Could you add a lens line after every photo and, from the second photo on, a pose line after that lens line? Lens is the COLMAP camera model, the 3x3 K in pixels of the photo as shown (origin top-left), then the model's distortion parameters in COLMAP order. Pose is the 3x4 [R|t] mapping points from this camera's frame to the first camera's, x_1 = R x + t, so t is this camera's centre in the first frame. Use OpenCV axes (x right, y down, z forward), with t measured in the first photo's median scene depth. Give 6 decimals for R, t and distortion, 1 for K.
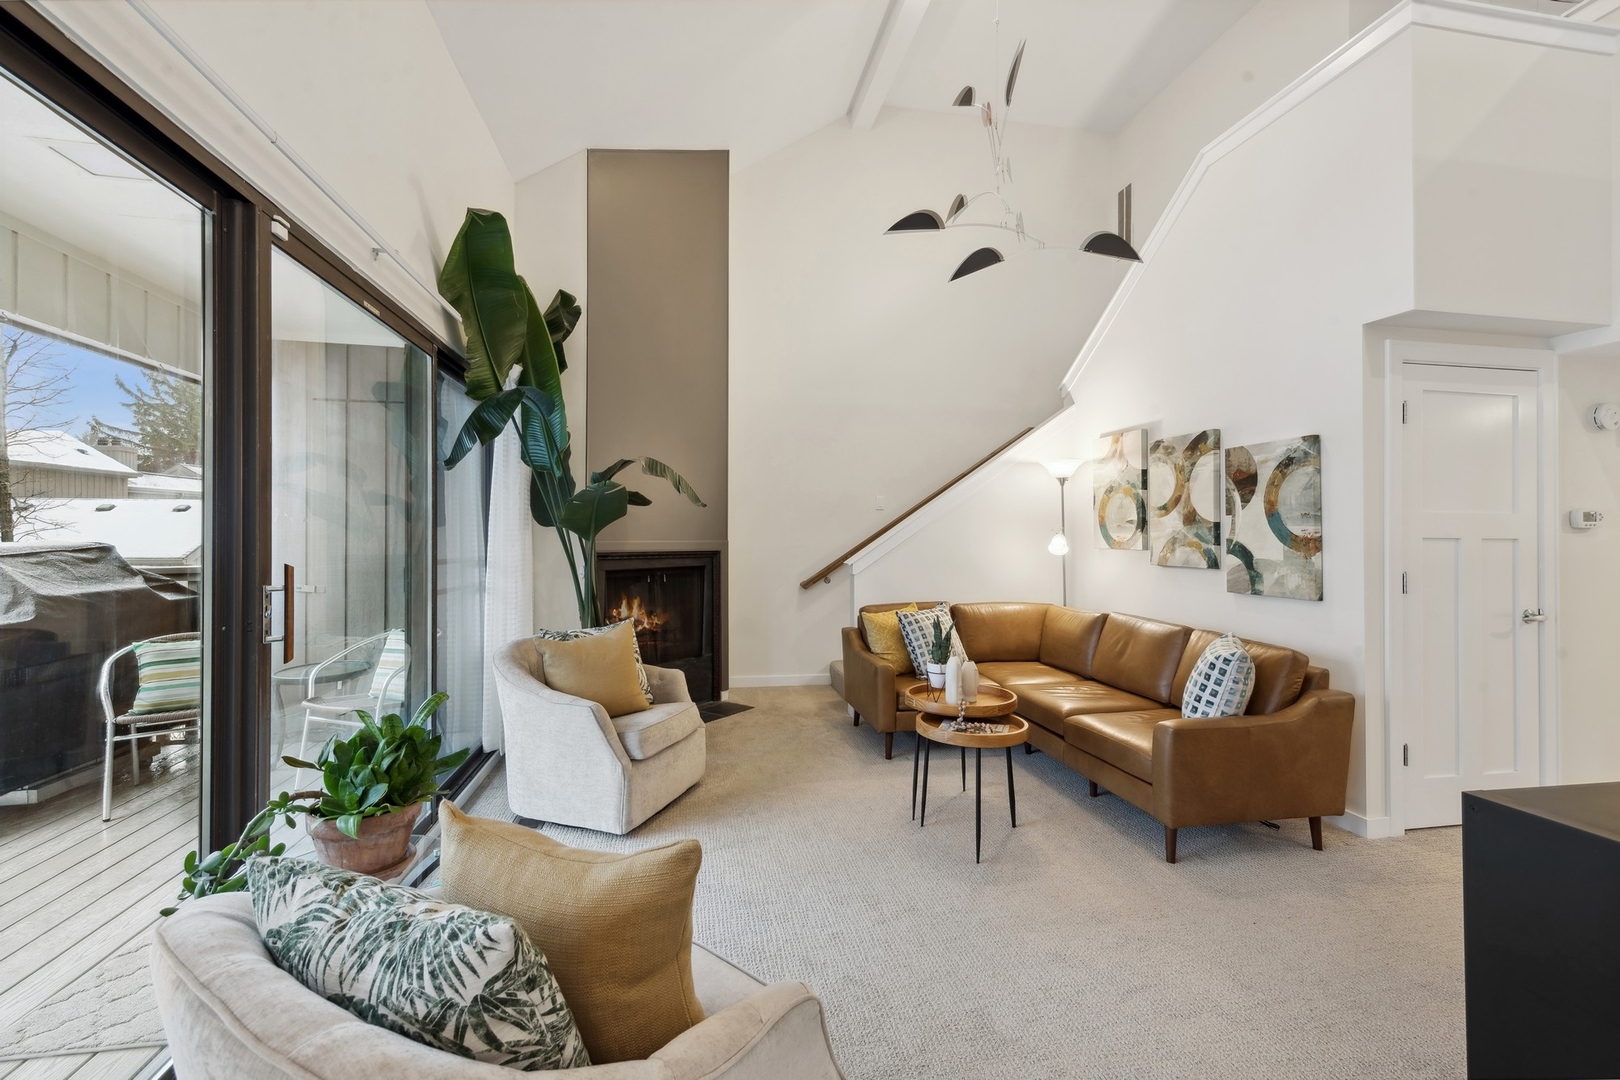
lens RADIAL K [[685.1, 0, 807.4], [0, 685.1, 524.1], [0, 0, 1]] dist [0.000239, 0.000075]
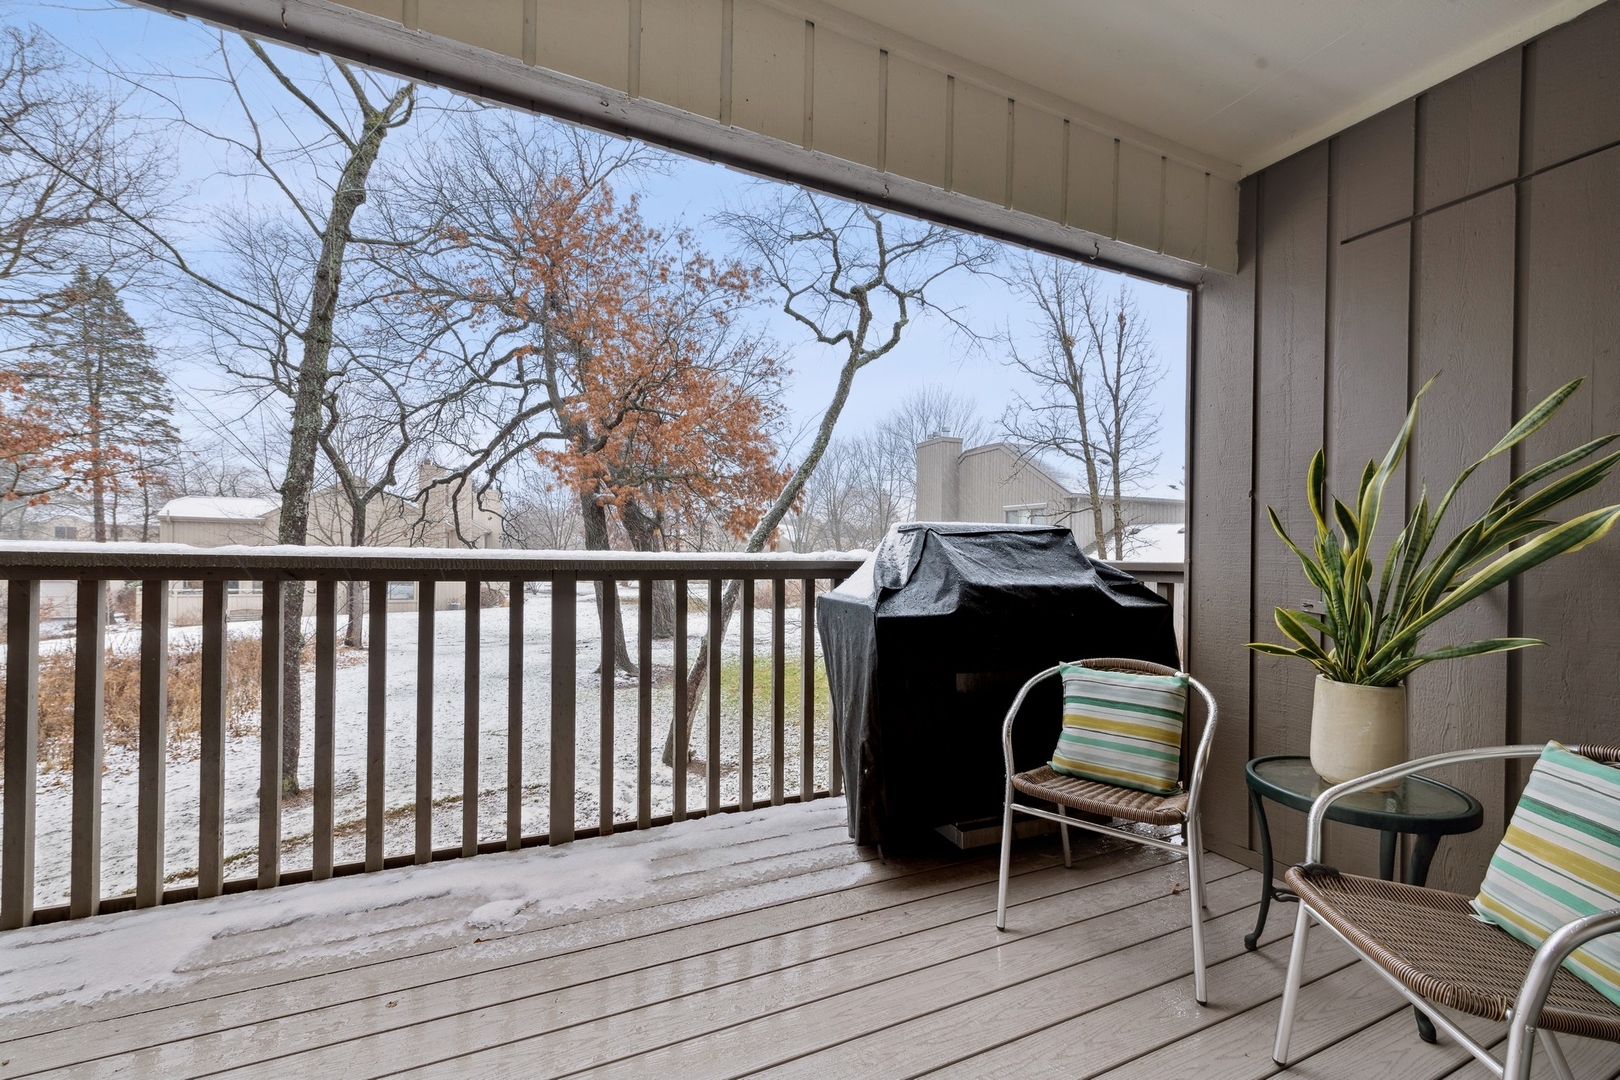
lens RADIAL K [[641.7, 0, 857.8], [0, 641.7, 557.5], [0, 0, 1]] dist [0.017851, 0.000006]
pose [[0.257168, 0.002730, -0.966363, -0.425635], [-0.003353, 0.999993, 0.001933, 0.069667], [0.966361, 0.002743, 0.257176, 0.652316]]
